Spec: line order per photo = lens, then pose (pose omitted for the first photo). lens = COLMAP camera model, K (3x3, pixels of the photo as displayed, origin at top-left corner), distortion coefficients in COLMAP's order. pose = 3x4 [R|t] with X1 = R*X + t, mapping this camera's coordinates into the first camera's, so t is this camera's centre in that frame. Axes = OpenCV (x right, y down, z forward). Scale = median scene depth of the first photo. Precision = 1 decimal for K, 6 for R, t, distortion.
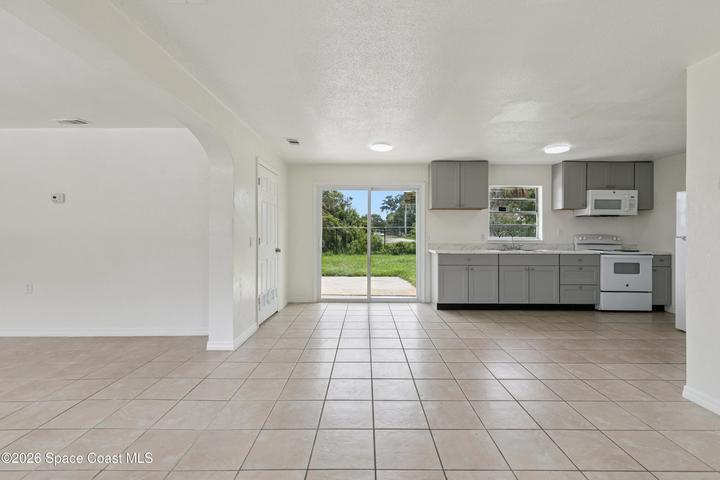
lens RADIAL K [[323.3, 0, 365.4], [0, 323.3, 232.9], [0, 0, 1]] dist [0.004760, -0.000317]
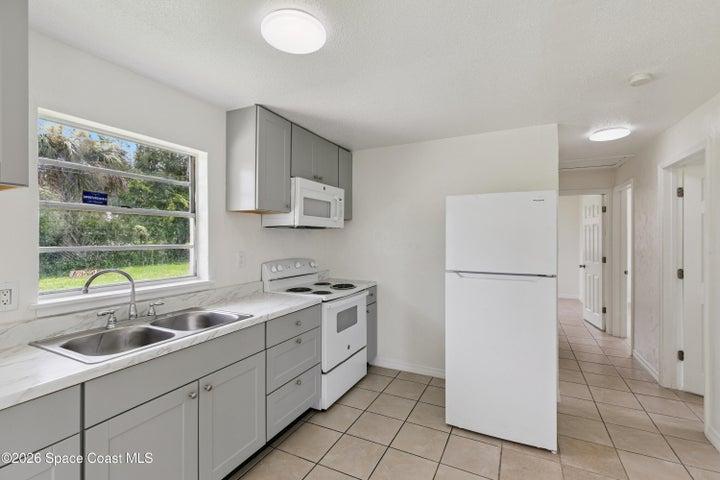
lens RADIAL K [[323.3, 0, 362.3], [0, 323.3, 236.2], [0, 0, 1]] dist [0.004760, -0.000317]
pose [[0.446989, -0.002512, 0.894536, 0.275319], [-0.006649, 0.999959, 0.006130, -0.042092], [-0.894515, -0.008688, 0.446954, 0.674243]]
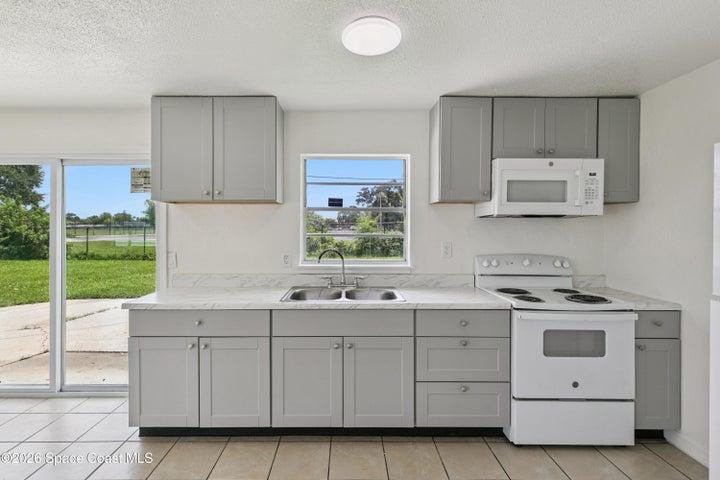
lens RADIAL K [[323.3, 0, 351.3], [0, 323.3, 229.2], [0, 0, 1]] dist [0.004760, -0.000317]
pose [[0.999993, -0.003244, -0.001830, 0.490893], [0.003265, 0.999930, 0.011390, -0.041102], [0.001793, -0.011395, 0.999933, 0.551246]]
